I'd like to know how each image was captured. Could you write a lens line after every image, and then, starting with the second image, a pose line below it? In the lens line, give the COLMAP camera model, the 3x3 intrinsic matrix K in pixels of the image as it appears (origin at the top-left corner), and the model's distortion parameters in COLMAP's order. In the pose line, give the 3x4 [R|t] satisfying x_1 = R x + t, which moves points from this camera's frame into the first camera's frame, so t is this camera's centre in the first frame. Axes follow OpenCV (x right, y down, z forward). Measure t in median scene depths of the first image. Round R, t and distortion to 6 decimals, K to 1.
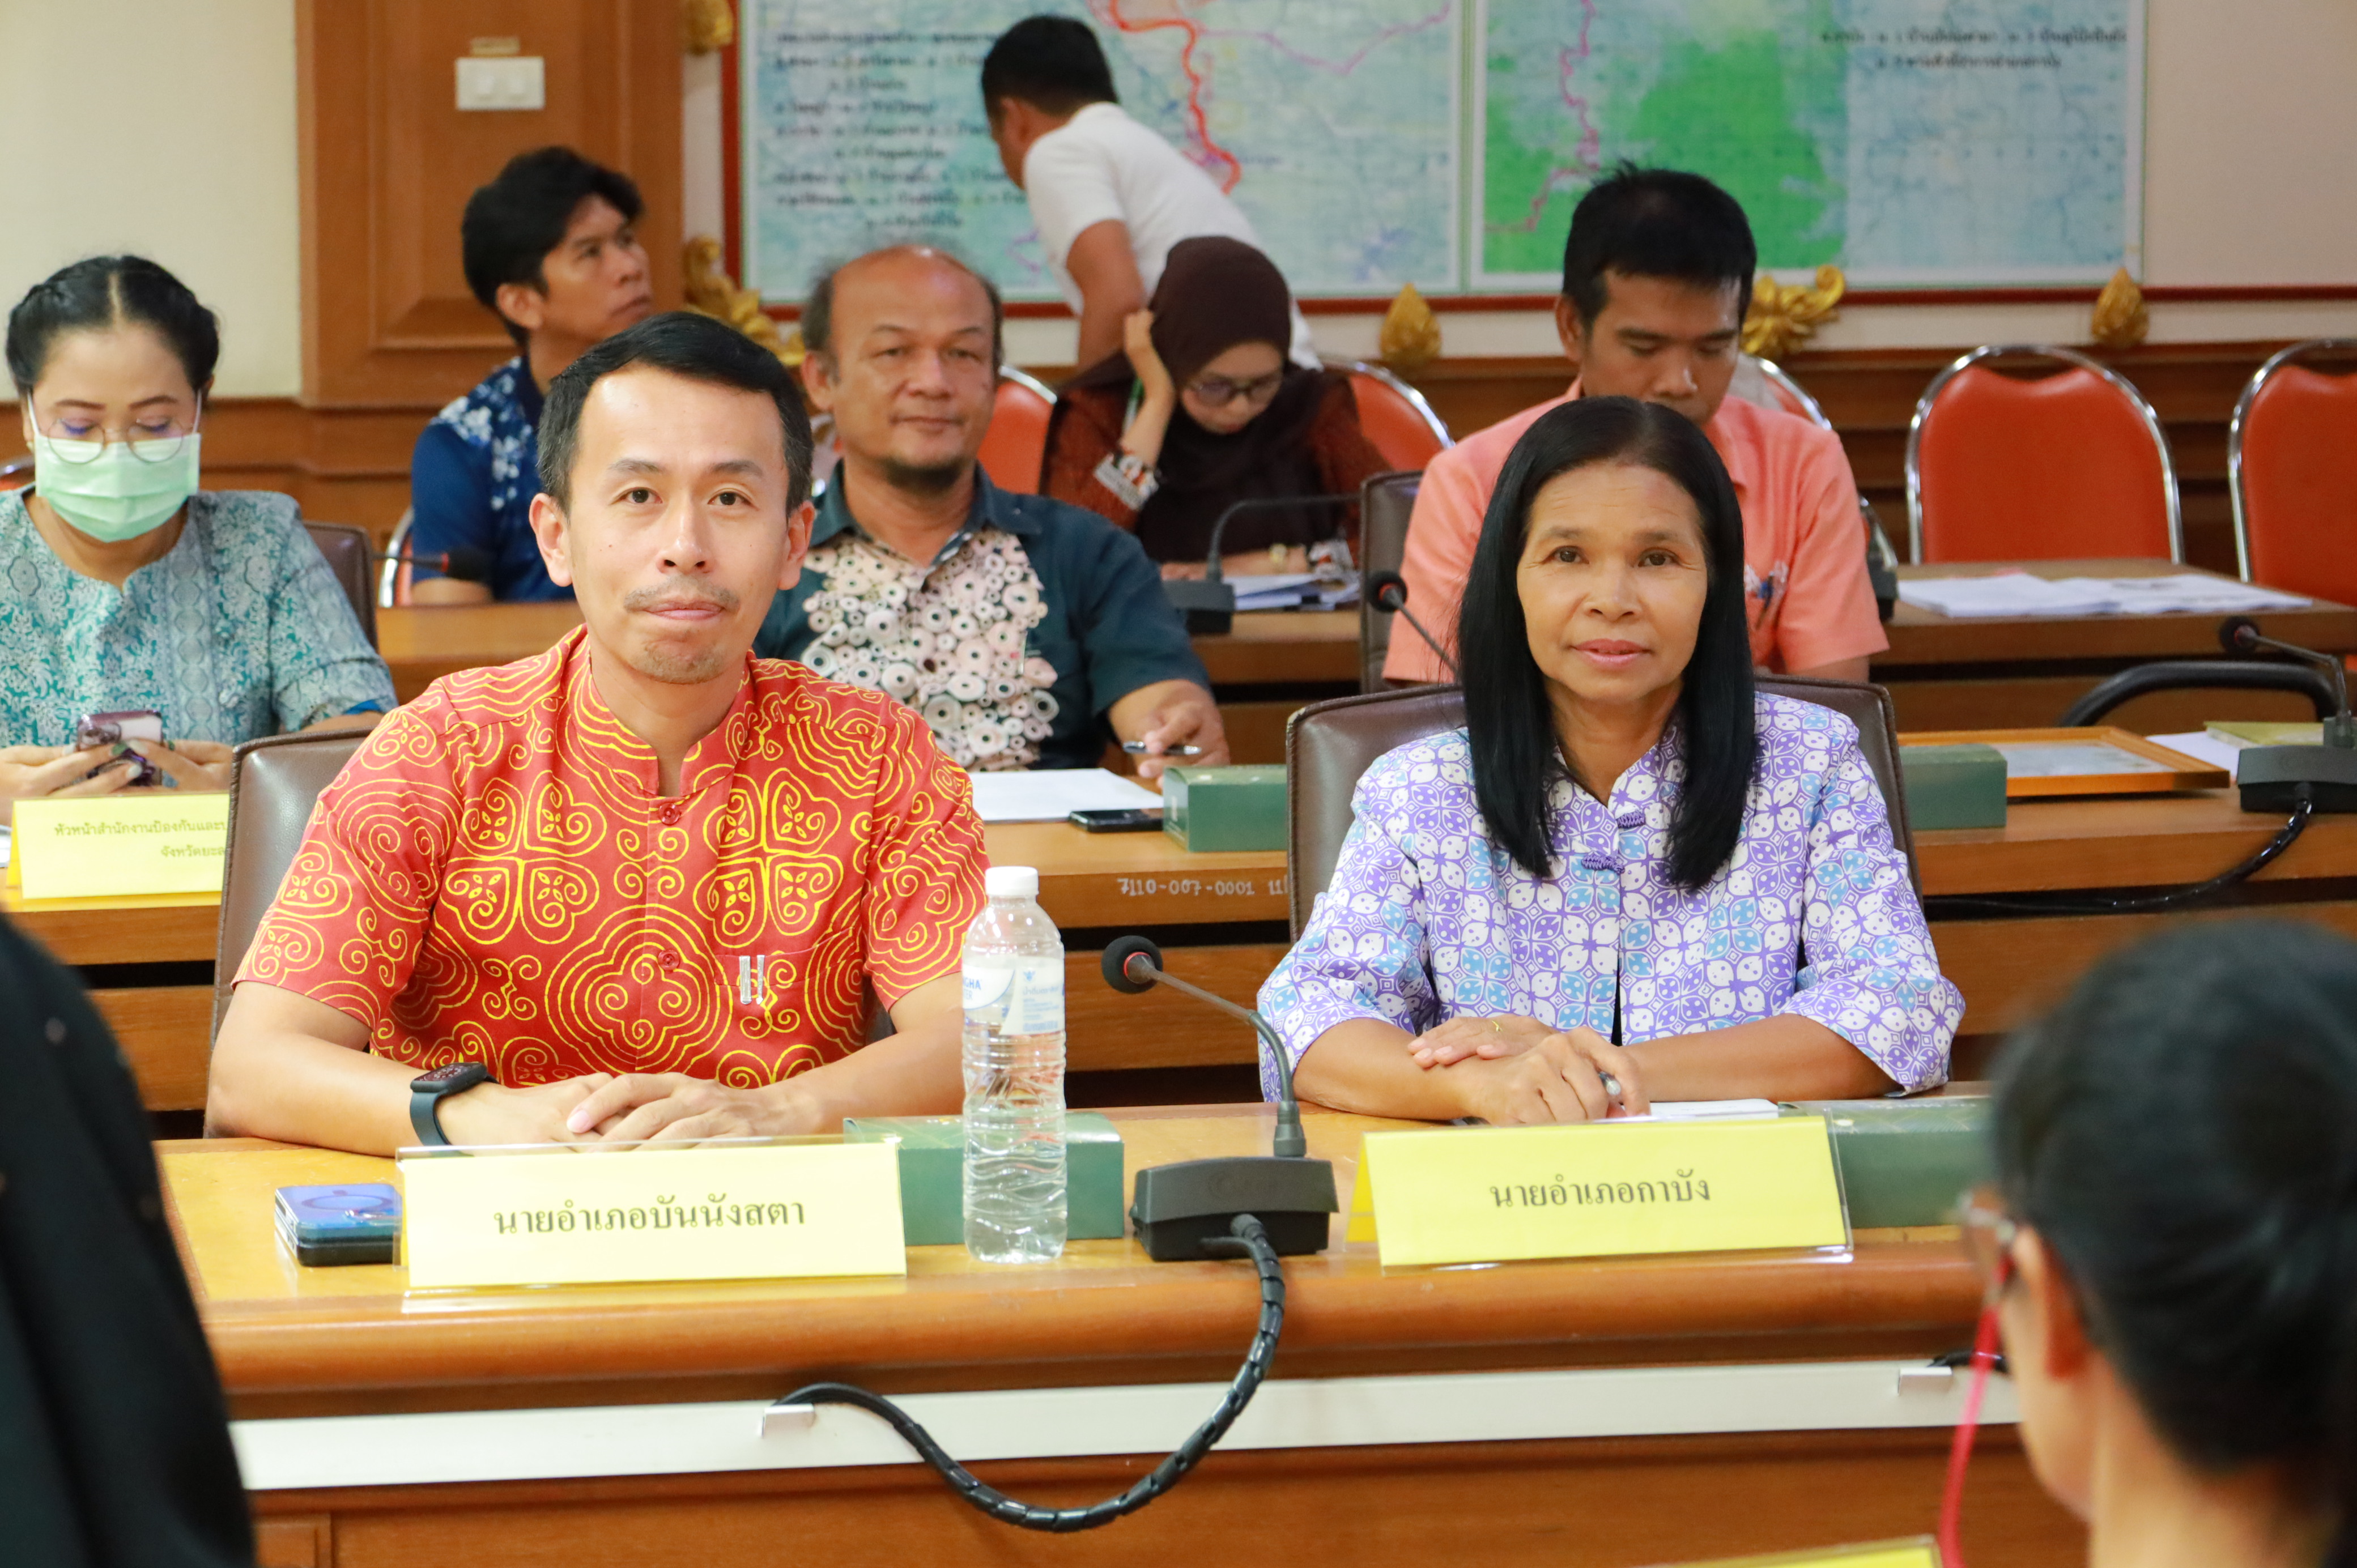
lens RADIAL K [[7269.8, 0, 1191.4], [0, 7269.8, 790.8], [0, 0, 1]] dist [-0.029201, 0.000000]
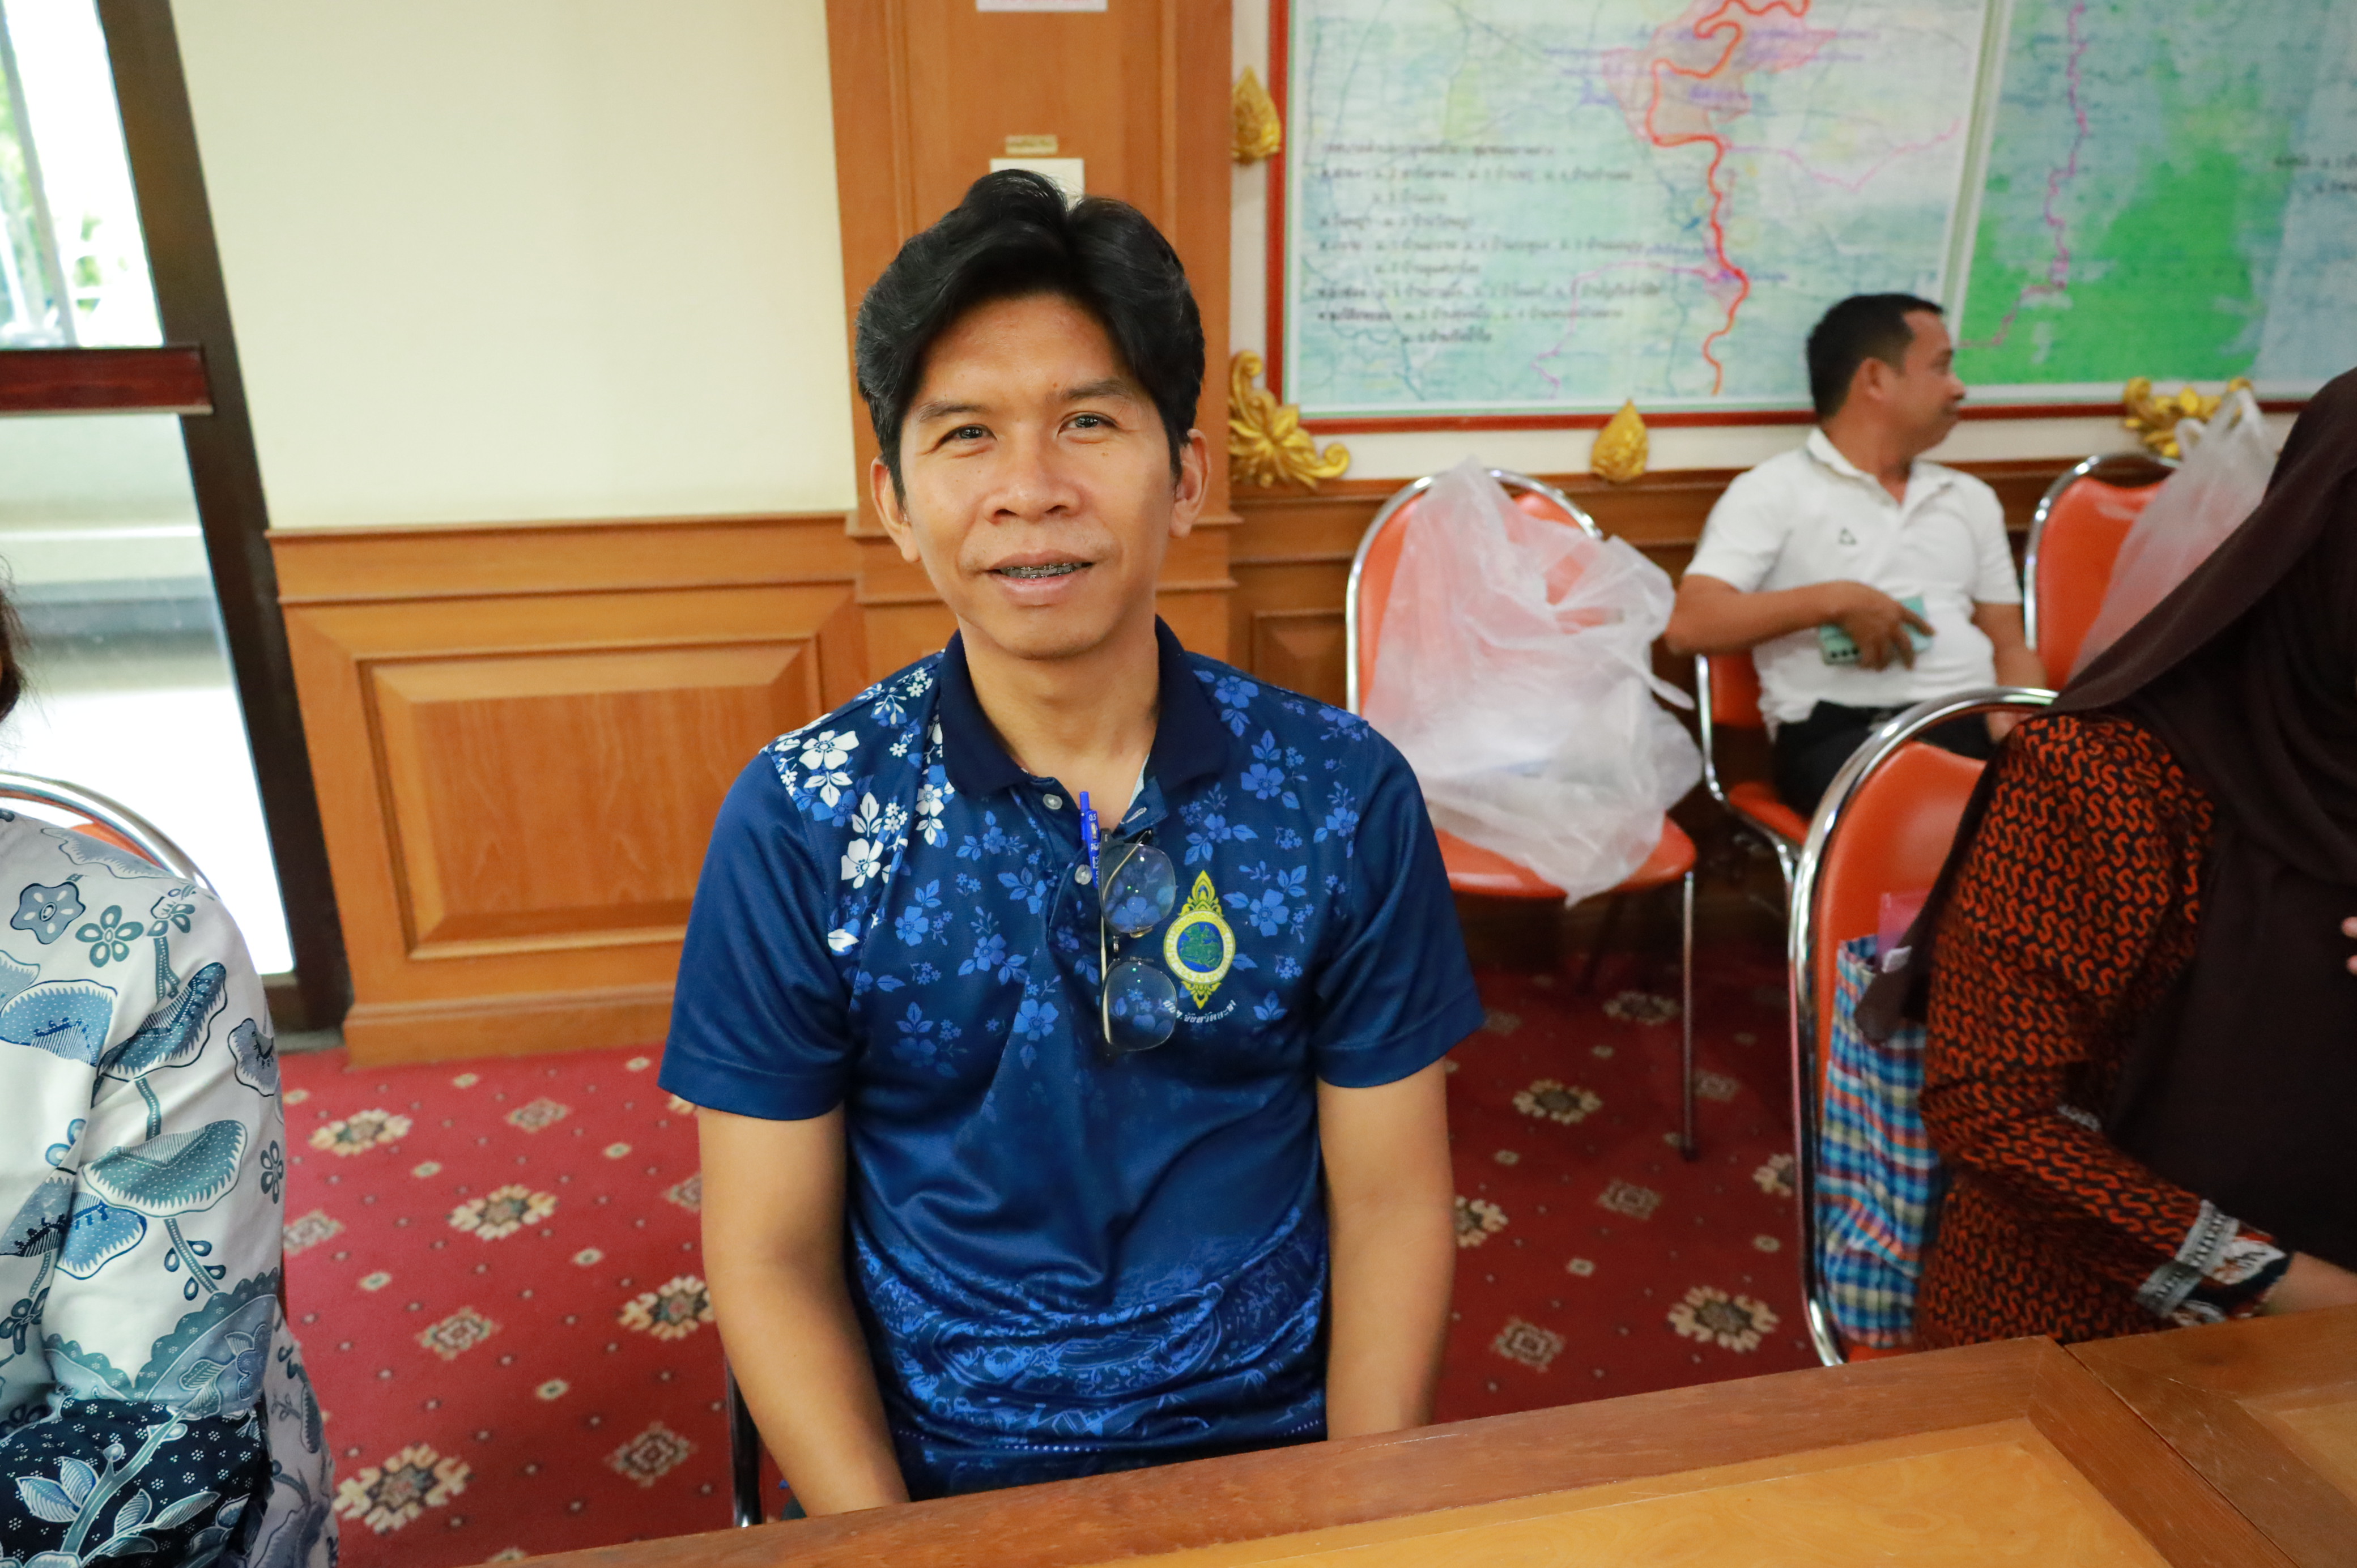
lens RADIAL K [[1585.2, 0, 1191.7], [0, 1585.2, 777.6], [0, 0, 1]] dist [-0.005914, 0.001208]
pose [[0.996660, 0.021981, -0.078647, -0.055573], [-0.006337, 0.981005, 0.193881, -0.060082], [0.081415, -0.192735, 0.977868, 0.762121]]
